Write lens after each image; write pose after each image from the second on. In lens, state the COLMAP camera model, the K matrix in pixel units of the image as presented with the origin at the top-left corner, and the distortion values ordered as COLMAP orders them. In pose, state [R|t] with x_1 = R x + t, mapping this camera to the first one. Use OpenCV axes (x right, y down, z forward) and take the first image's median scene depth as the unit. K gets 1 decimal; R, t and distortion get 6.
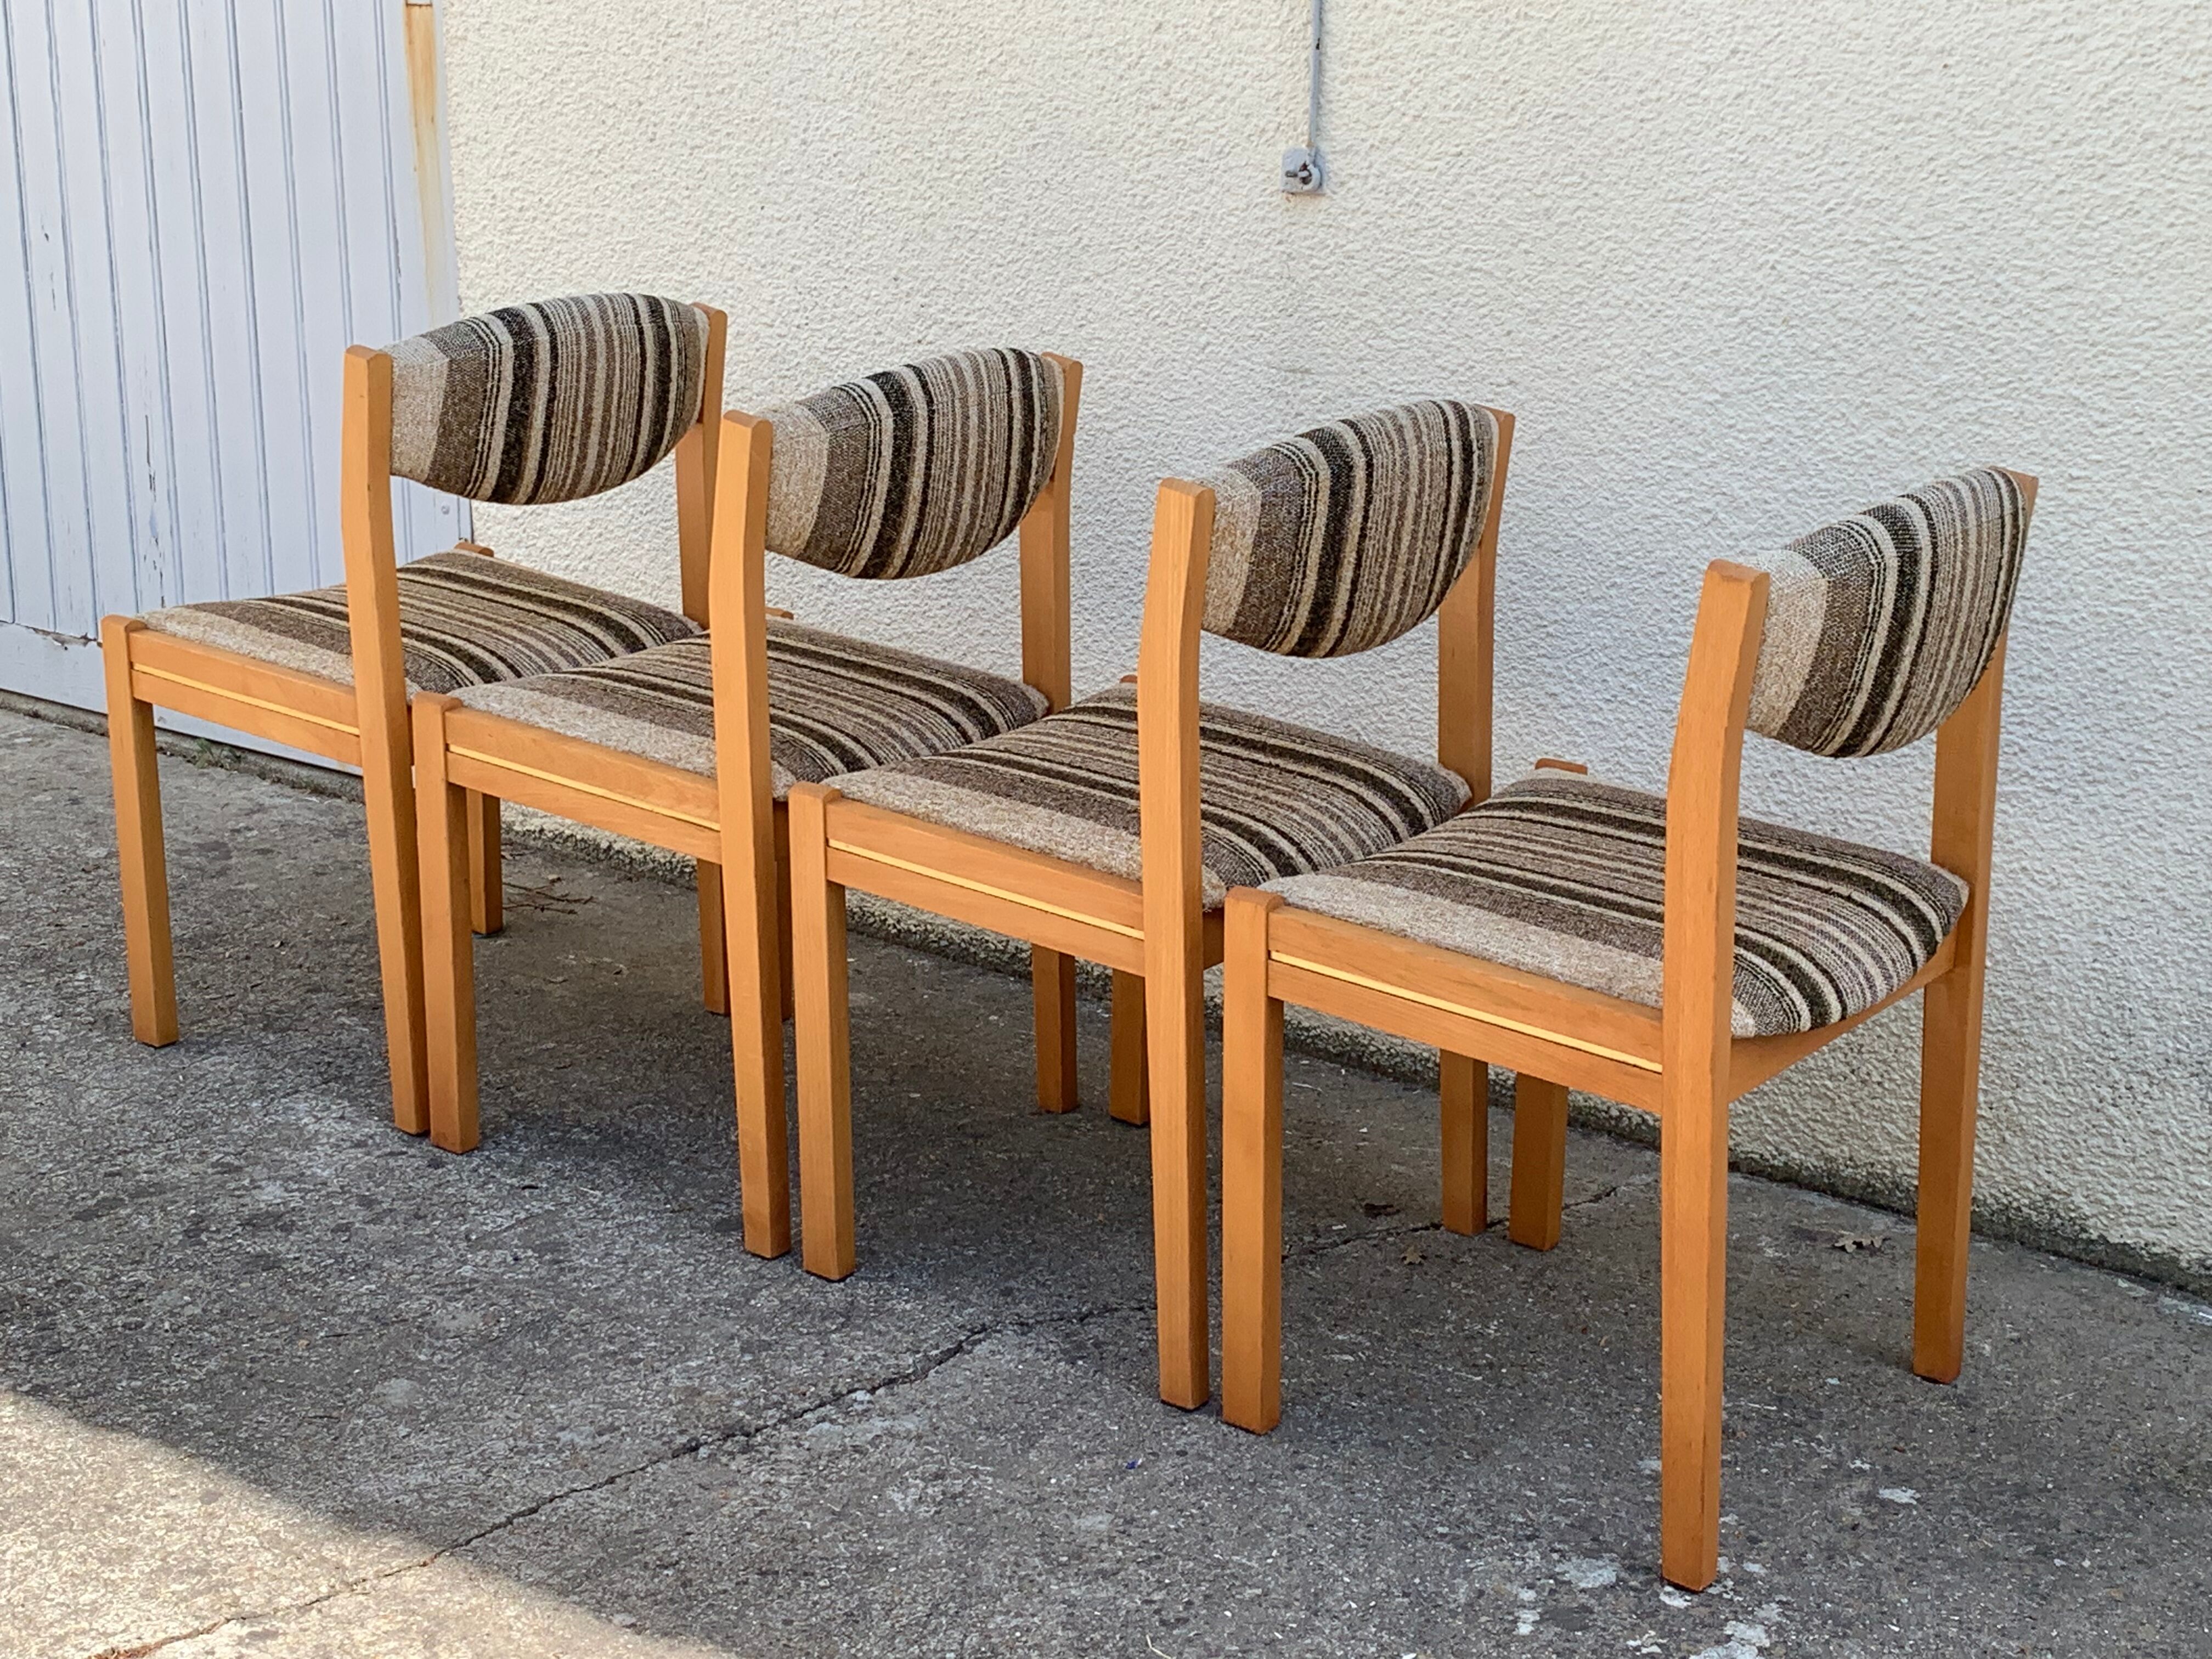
lens RADIAL K [[3196.9, 0, 1114.0], [0, 3196.9, 815.4], [0, 0, 1]] dist [0.098207, 0.000000]
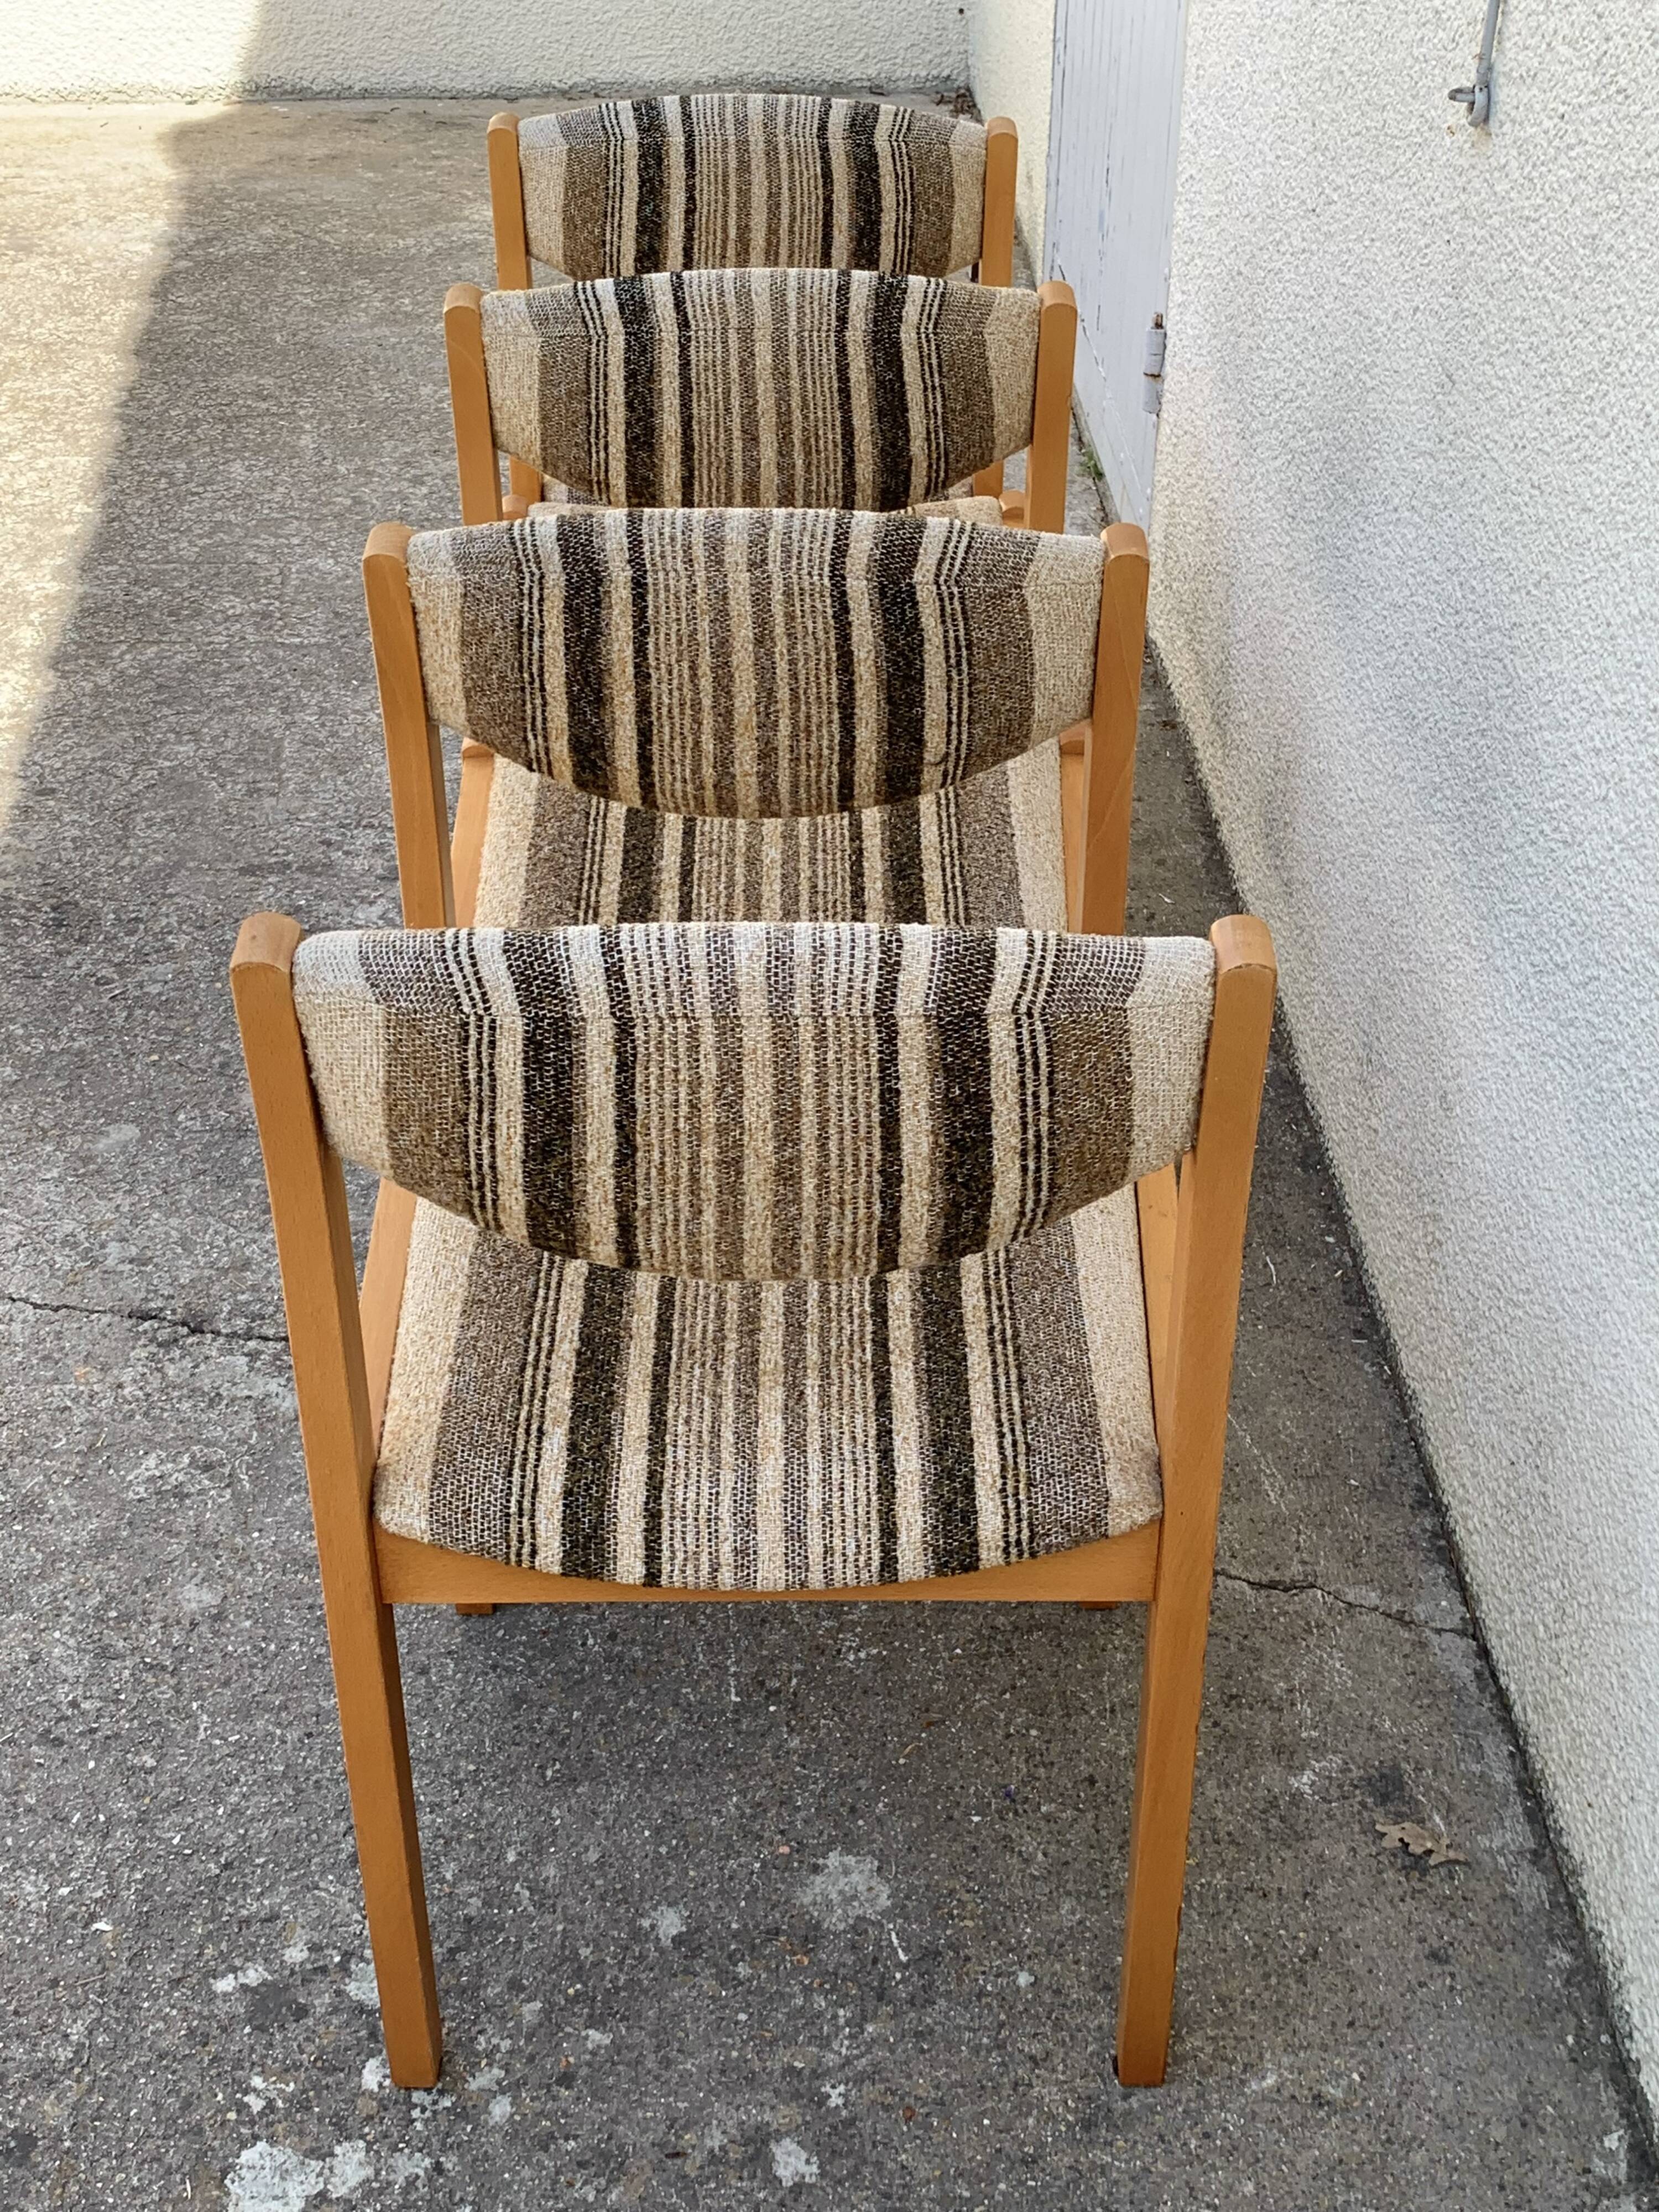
lens RADIAL K [[2731.9, 0, 819.4], [0, 2731.9, 1078.7], [0, 0, 1]] dist [0.042521, 0.000000]
pose [[0.616913, 0.421030, -0.664945, 0.479805], [-0.219755, 0.903424, 0.368149, -0.209011], [0.755729, -0.080991, 0.649857, 0.530406]]
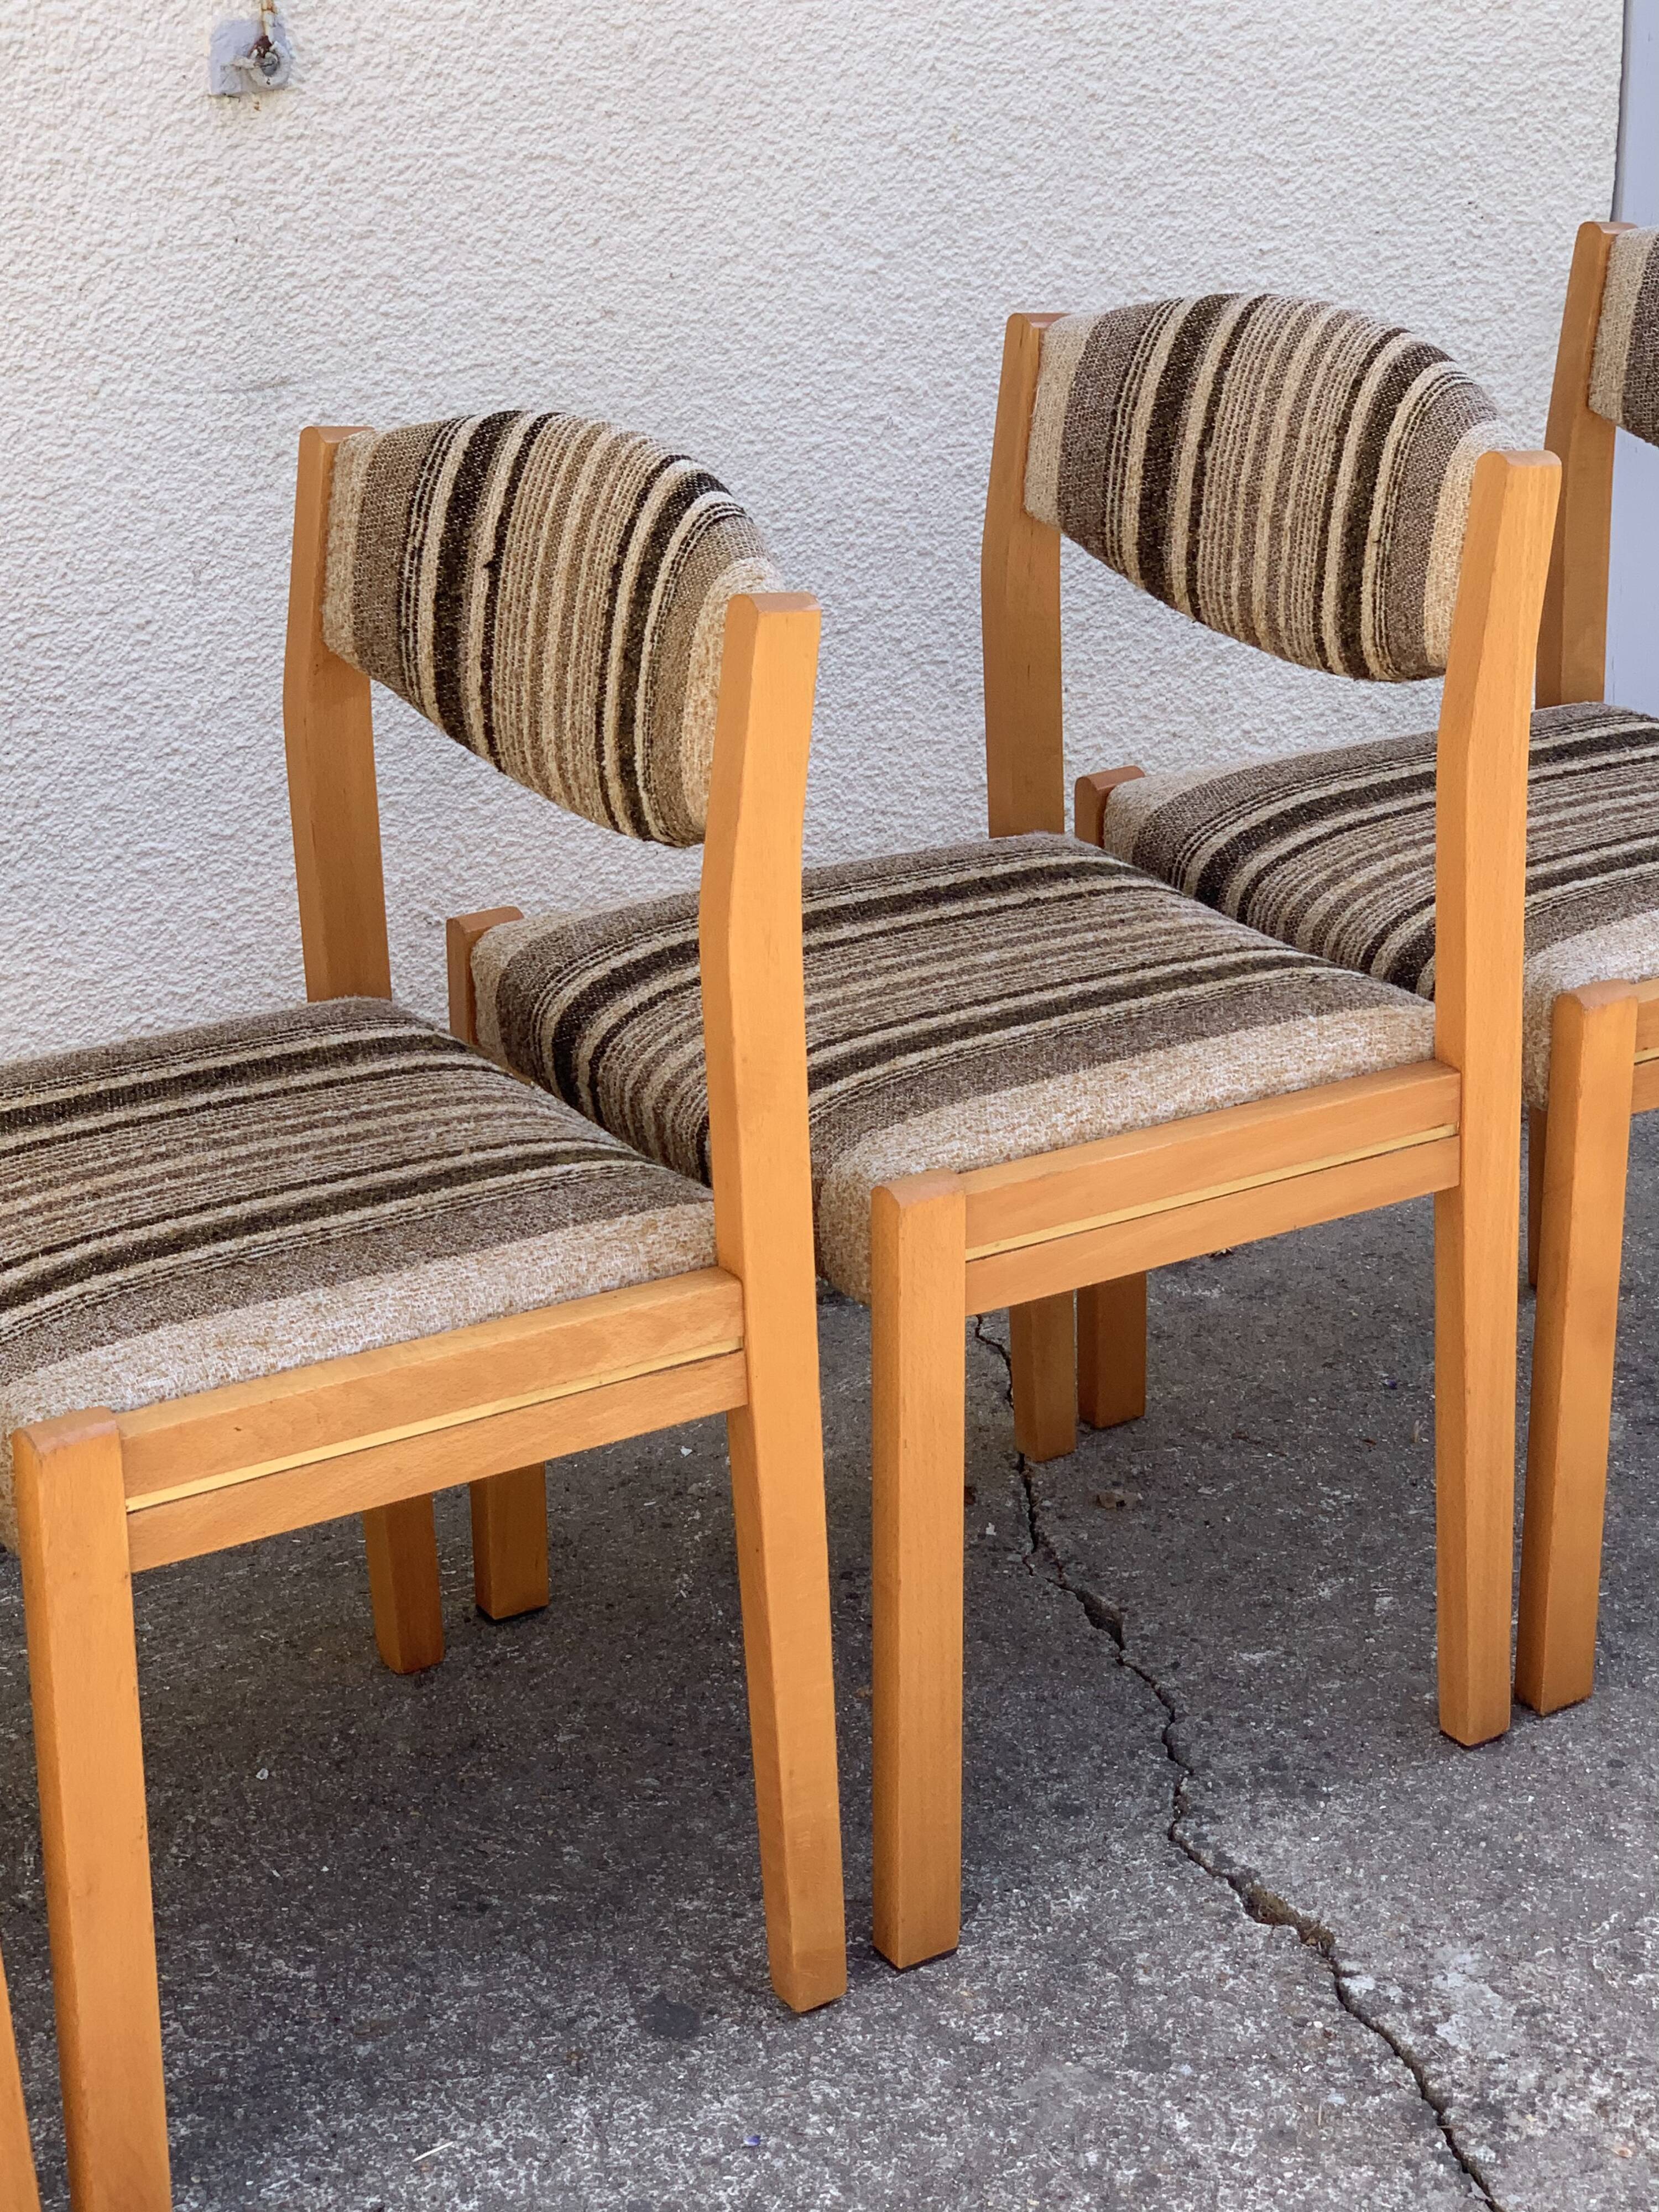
lens RADIAL K [[4129.7, 0, 825.8], [0, 4129.7, 1092.3], [0, 0, 1]] dist [0.063063, 0.000000]
pose [[0.327030, -0.369981, 0.869578, -0.698055], [0.292272, 0.914658, 0.279245, -0.222763], [-0.898682, 0.162831, 0.407256, 0.660035]]
